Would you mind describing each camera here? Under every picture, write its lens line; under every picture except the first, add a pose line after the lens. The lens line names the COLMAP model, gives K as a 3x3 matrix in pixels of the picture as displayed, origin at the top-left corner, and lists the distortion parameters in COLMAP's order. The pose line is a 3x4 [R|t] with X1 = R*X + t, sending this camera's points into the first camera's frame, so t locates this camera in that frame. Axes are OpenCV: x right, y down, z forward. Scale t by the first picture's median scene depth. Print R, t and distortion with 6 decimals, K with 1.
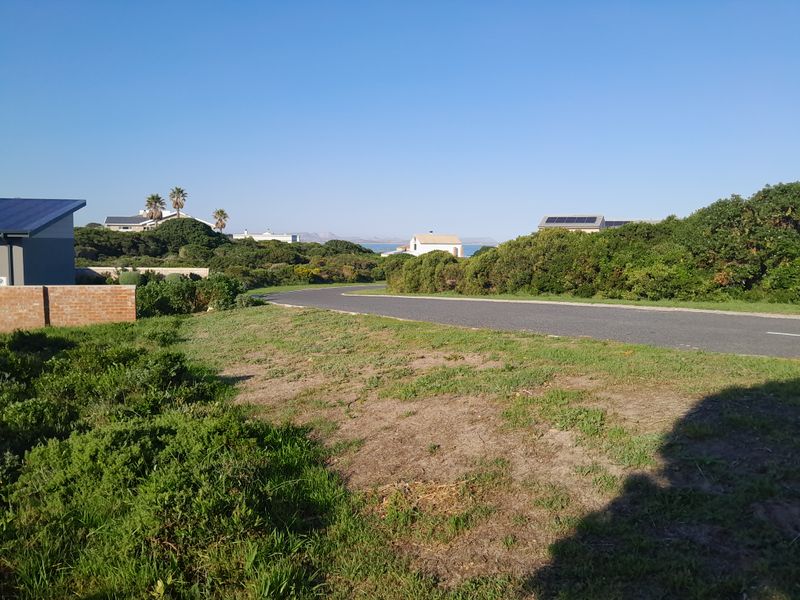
lens RADIAL K [[609.5, 0, 401.7], [0, 609.5, 308.0], [0, 0, 1]] dist [0.029764, -0.038420]
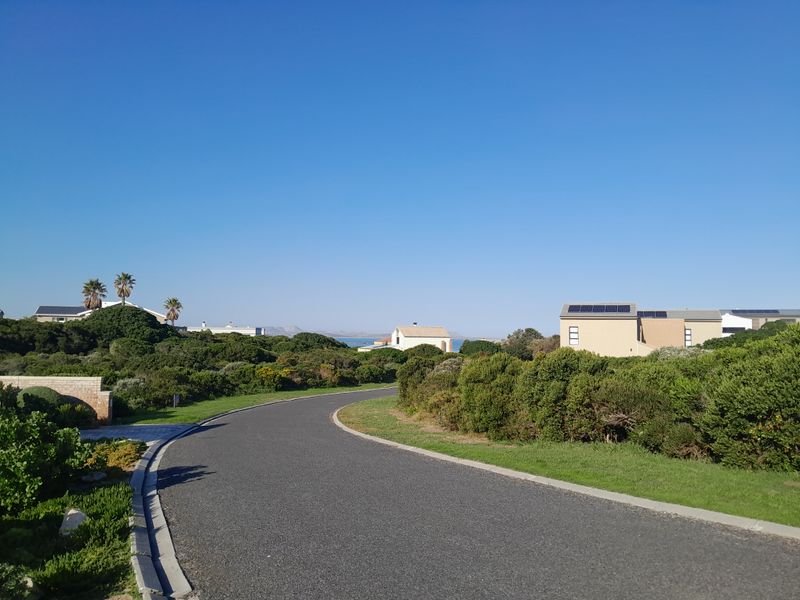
lens RADIAL K [[609.5, 0, 397.6], [0, 609.5, 301.2], [0, 0, 1]] dist [0.029764, -0.038420]
pose [[0.998745, 0.003195, 0.049973, -0.029654], [0.005054, 0.986437, -0.164062, -0.017002], [-0.049819, 0.164108, 0.985183, 0.176950]]
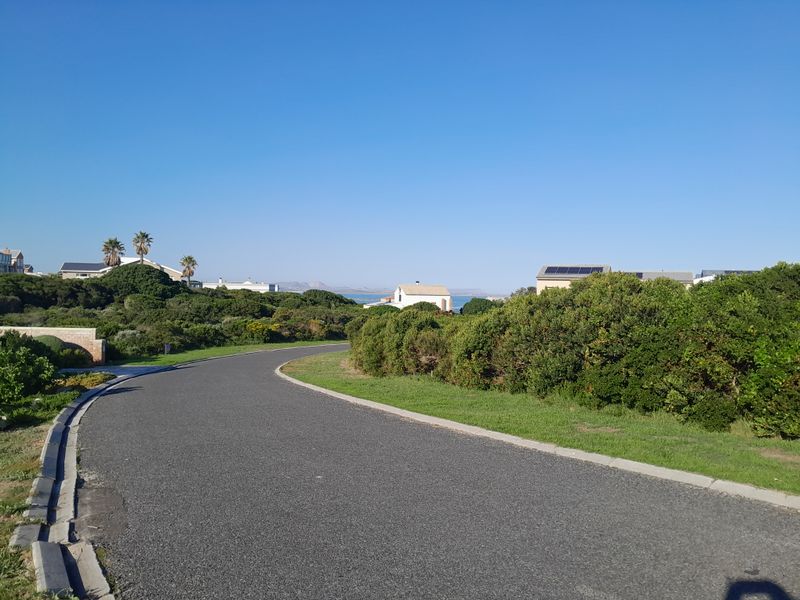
lens RADIAL K [[609.5, 0, 405.6], [0, 609.5, 299.4], [0, 0, 1]] dist [0.029764, -0.038420]
pose [[0.999719, 0.008050, 0.022294, 0.013567], [-0.005877, 0.995378, -0.095857, -0.013698], [-0.022963, 0.095699, 0.995145, 0.116437]]
